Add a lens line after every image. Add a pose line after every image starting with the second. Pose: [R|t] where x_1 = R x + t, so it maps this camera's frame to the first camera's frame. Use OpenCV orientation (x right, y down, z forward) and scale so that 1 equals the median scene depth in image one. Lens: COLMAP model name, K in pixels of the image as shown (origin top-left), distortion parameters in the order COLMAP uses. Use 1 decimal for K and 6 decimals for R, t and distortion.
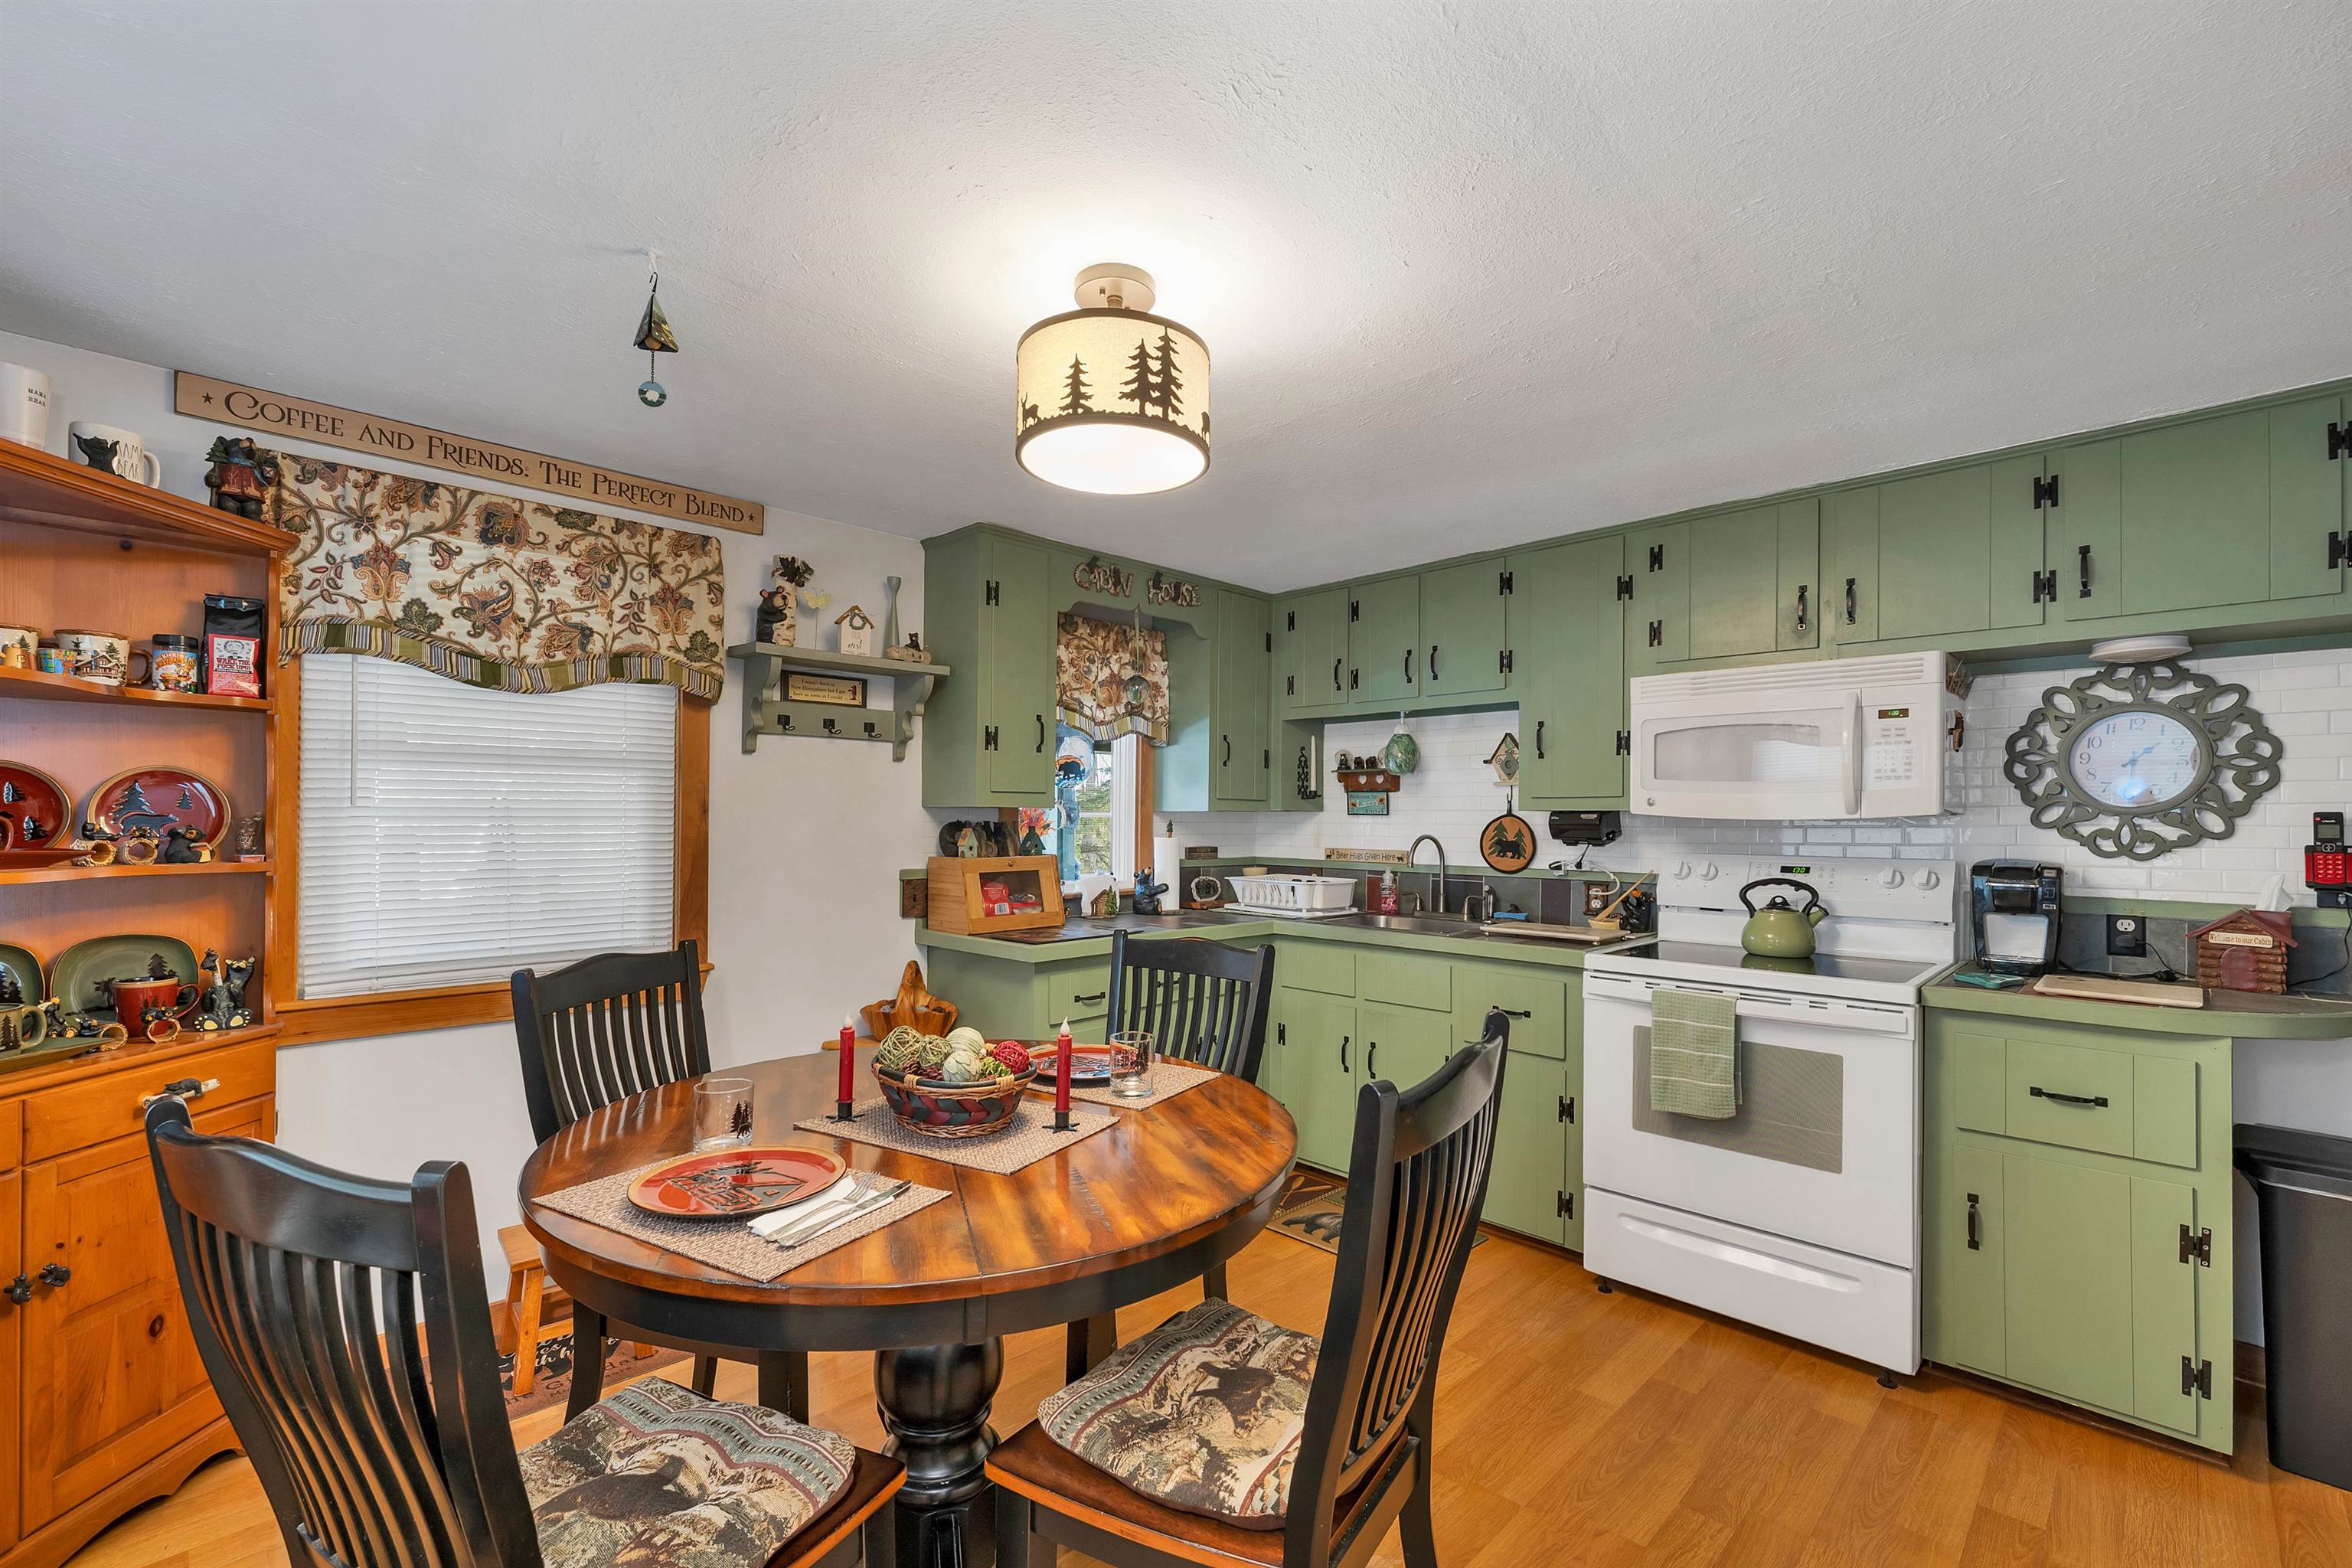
lens RADIAL K [[997.2, 0, 1209.6], [0, 997.2, 817.9], [0, 0, 1]] dist [0.001093, -0.000653]
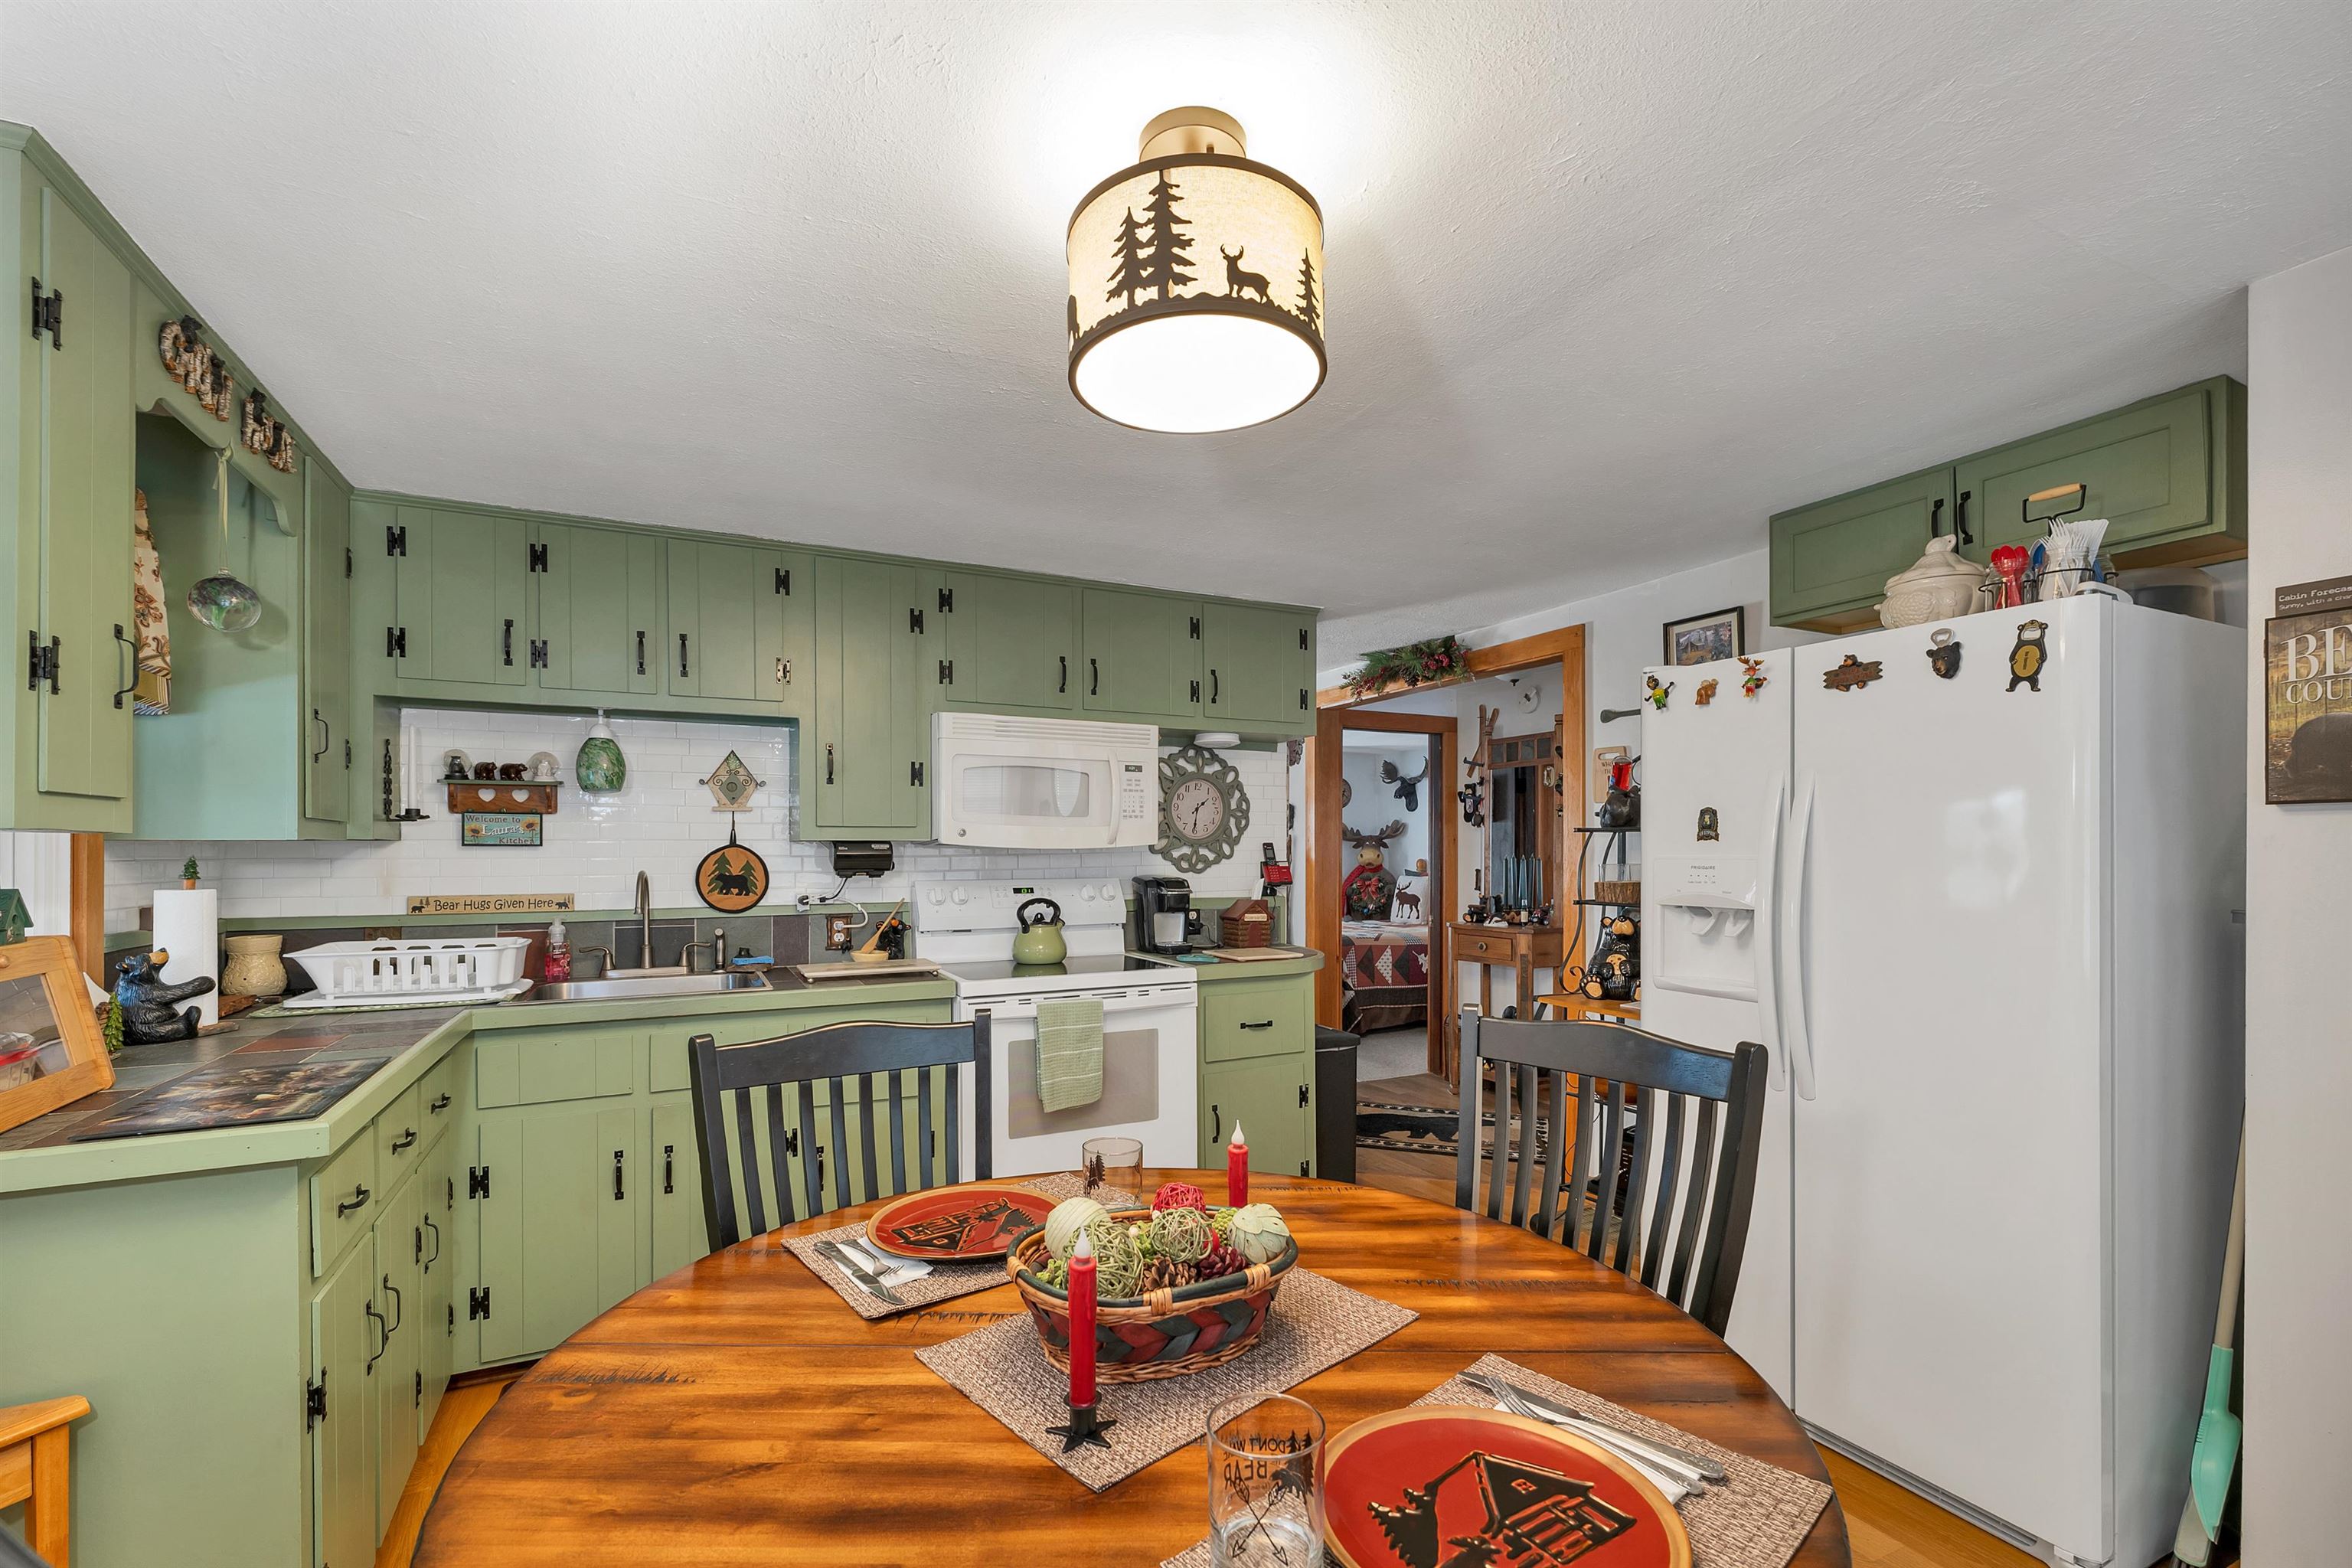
lens RADIAL K [[997.2, 0, 1150.3], [0, 997.2, 847.1], [0, 0, 1]] dist [0.001093, -0.000653]
pose [[0.342221, -0.003015, 0.939615, -0.546392], [0.004604, 0.999988, 0.001532, -0.001412], [-0.939608, 0.003801, 0.342230, 0.514282]]
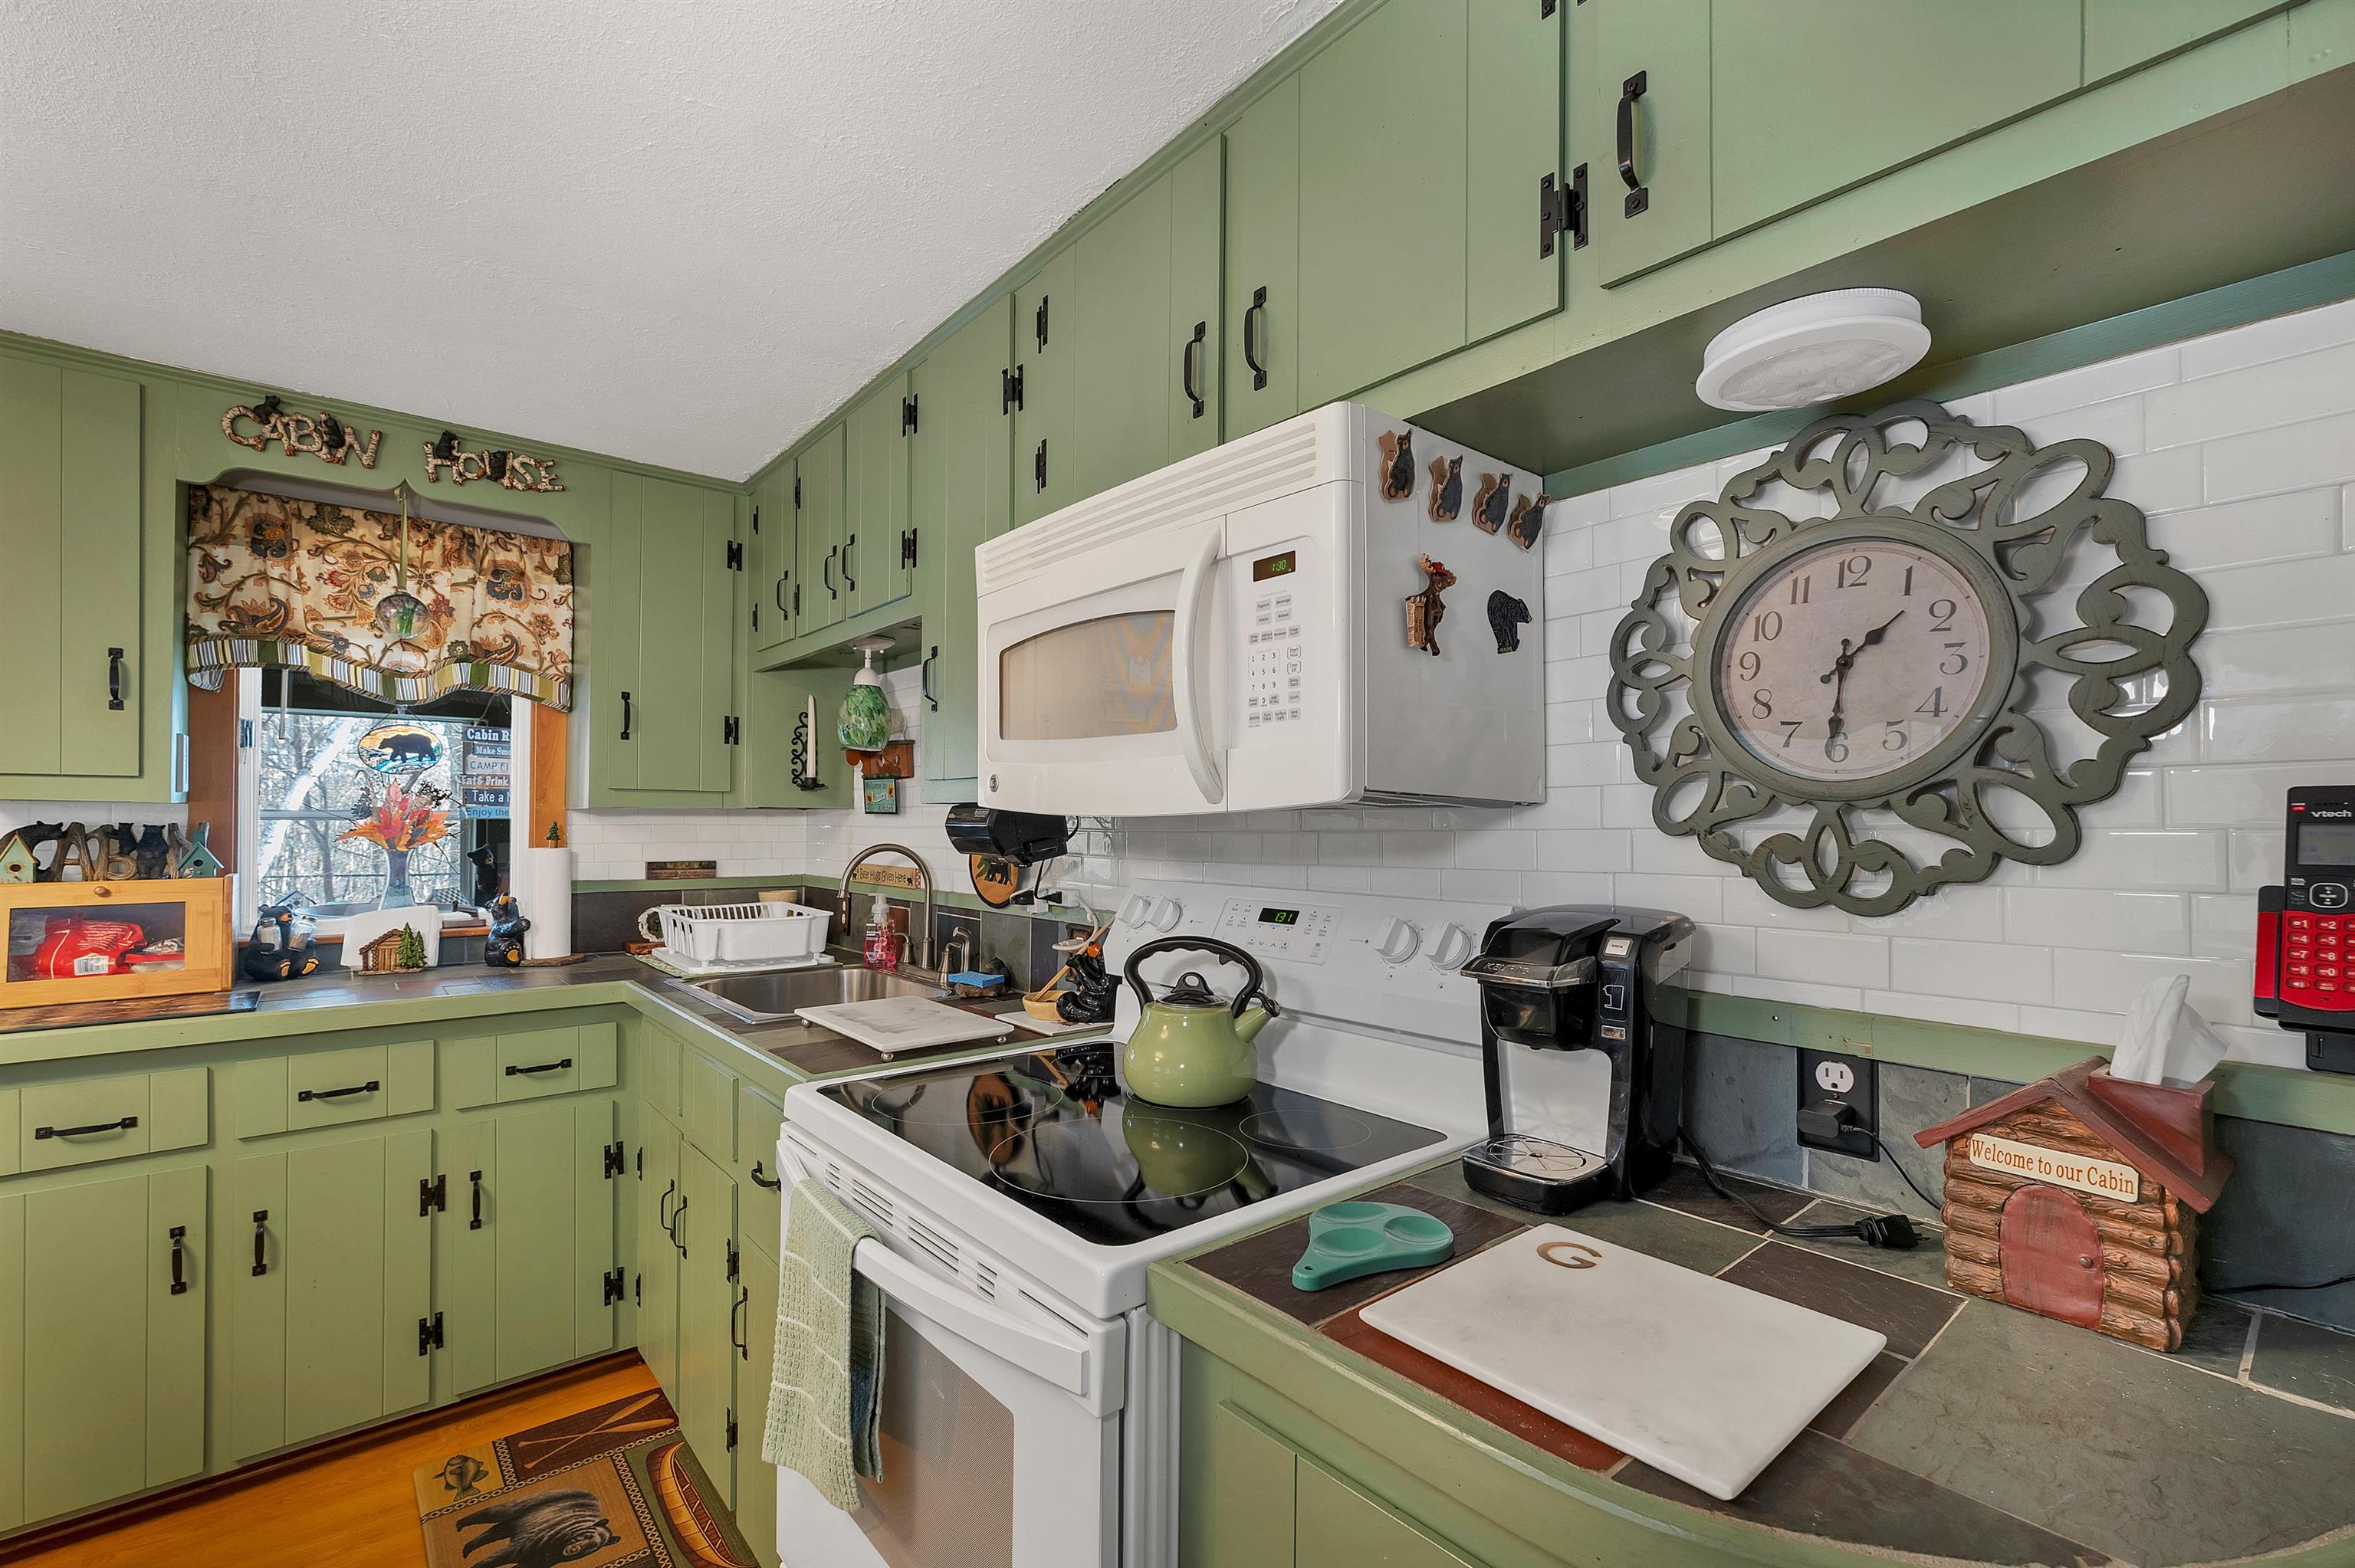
lens RADIAL K [[998.3, 0, 1223.7], [0, 998.3, 819.7], [0, 0, 1]] dist [0.001093, -0.000653]
pose [[0.996797, -0.002348, -0.079936, 0.685423], [0.002222, 0.999996, -0.001660, 0.004444], [0.079939, 0.001477, 0.996799, 0.561946]]
